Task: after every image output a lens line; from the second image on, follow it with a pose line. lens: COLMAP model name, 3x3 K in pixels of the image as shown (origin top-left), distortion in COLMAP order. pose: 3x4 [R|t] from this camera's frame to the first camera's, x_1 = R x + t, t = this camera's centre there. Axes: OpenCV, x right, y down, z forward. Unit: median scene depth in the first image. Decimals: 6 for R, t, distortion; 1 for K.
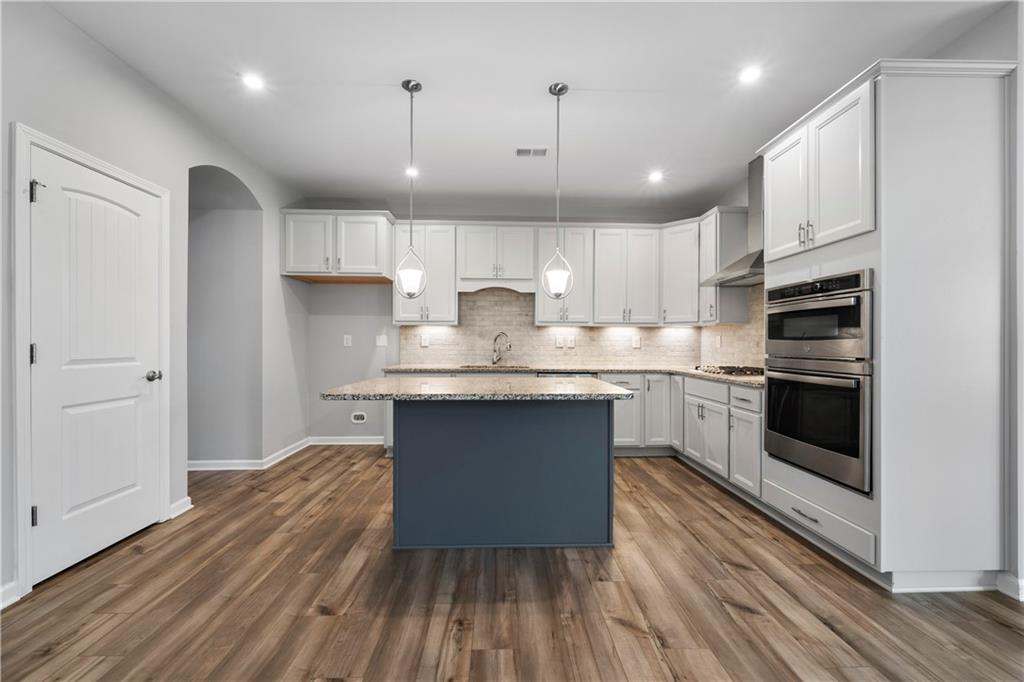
lens RADIAL K [[394.6, 0, 512.0], [0, 394.6, 341.0], [0, 0, 1]] dist [-0.001784, -0.000202]
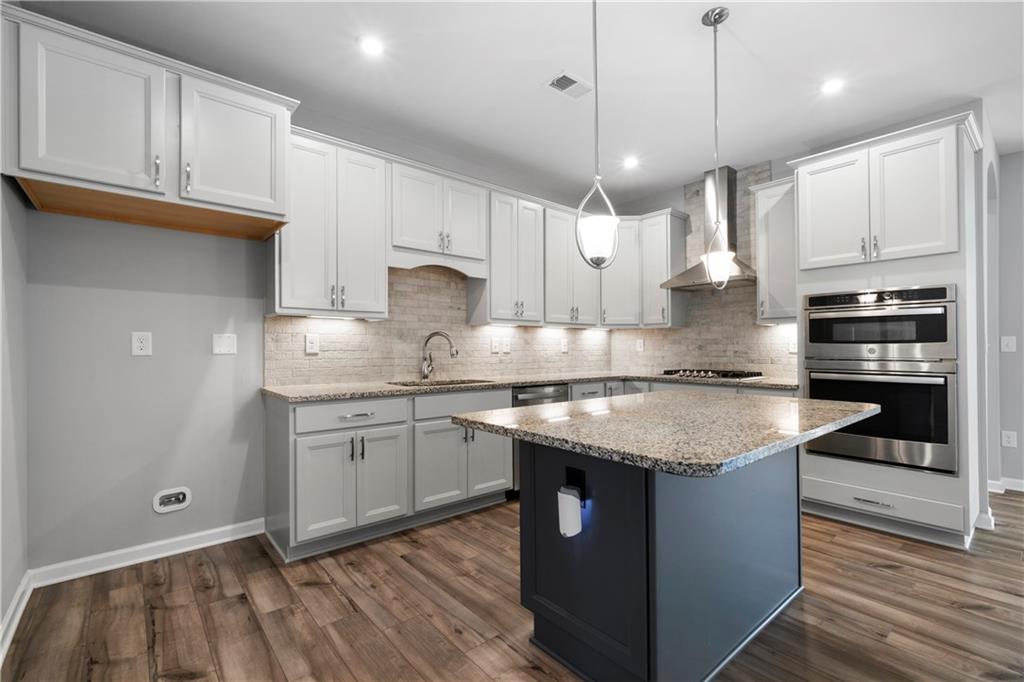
lens RADIAL K [[442.9, 0, 511.0], [0, 442.9, 342.7], [0, 0, 1]] dist [0.000458, 0.000506]
pose [[0.793134, 0.002237, 0.609043, -0.475714], [0.000126, 0.999993, -0.003836, 0.000183], [-0.609047, 0.003119, 0.793128, 0.368387]]
